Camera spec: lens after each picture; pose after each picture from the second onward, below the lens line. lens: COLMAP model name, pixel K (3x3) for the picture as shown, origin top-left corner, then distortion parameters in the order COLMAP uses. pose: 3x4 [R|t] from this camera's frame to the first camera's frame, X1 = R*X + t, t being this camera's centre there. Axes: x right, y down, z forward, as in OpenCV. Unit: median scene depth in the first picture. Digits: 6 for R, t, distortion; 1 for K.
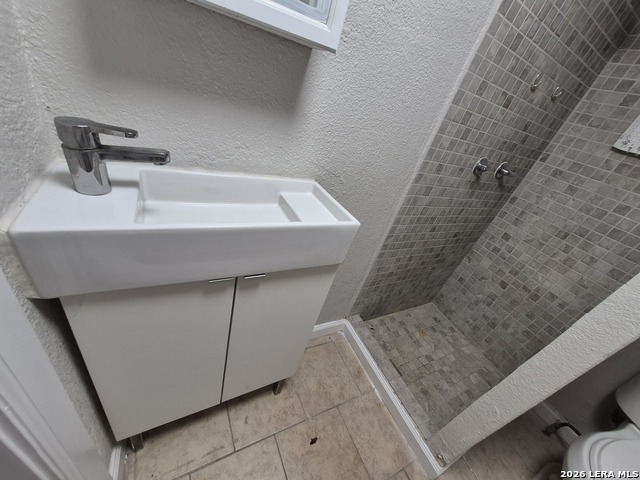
lens RADIAL K [[251.4, 0, 318.5], [0, 251.4, 244.1], [0, 0, 1]] dist [-0.001067, 0.000191]
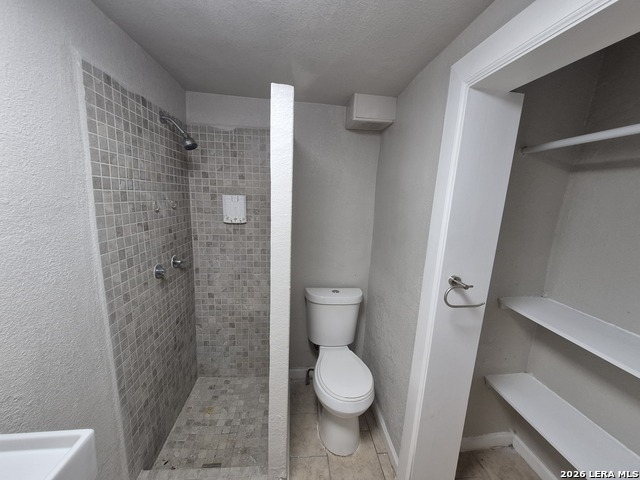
lens RADIAL K [[251.4, 0, 315.9], [0, 251.4, 242.2], [0, 0, 1]] dist [-0.001067, 0.000191]
pose [[0.373063, -0.409871, 0.832364, -0.011283], [0.555089, 0.817459, 0.153743, -0.186462], [-0.743438, 0.404681, 0.532478, -0.237259]]
